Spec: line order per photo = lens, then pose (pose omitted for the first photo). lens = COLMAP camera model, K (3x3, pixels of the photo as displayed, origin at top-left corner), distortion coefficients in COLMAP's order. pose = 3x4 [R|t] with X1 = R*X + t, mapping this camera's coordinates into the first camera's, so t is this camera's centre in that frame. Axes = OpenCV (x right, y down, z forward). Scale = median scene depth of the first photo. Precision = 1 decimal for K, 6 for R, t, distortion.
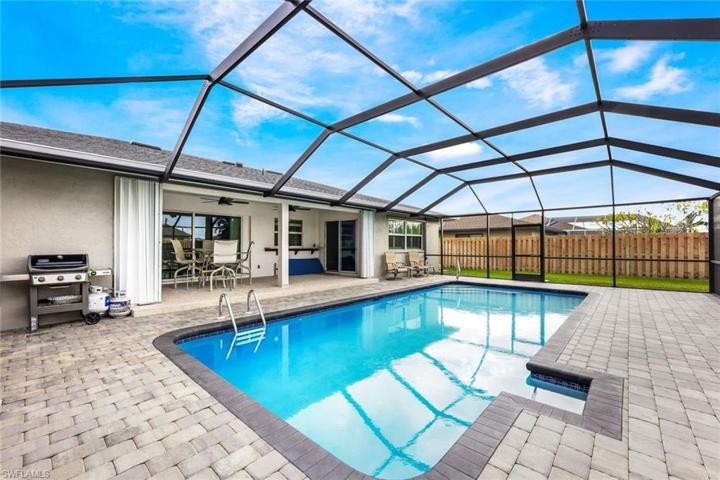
lens RADIAL K [[300.8, 0, 360.0], [0, 300.8, 240.0], [0, 0, 1]] dist [-0.000843, -0.000011]
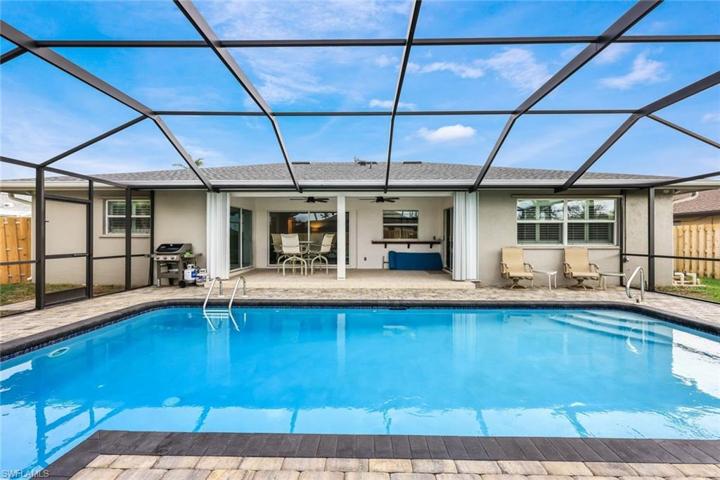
lens RADIAL K [[297.6, 0, 358.2], [0, 297.6, 238.2], [0, 0, 1]] dist [-0.001582, 0.000036]
pose [[0.661222, -0.001574, -0.750189, 0.382829], [0.014637, 0.999835, 0.010803, 0.006246], [0.750047, -0.018124, 0.661136, 0.285172]]
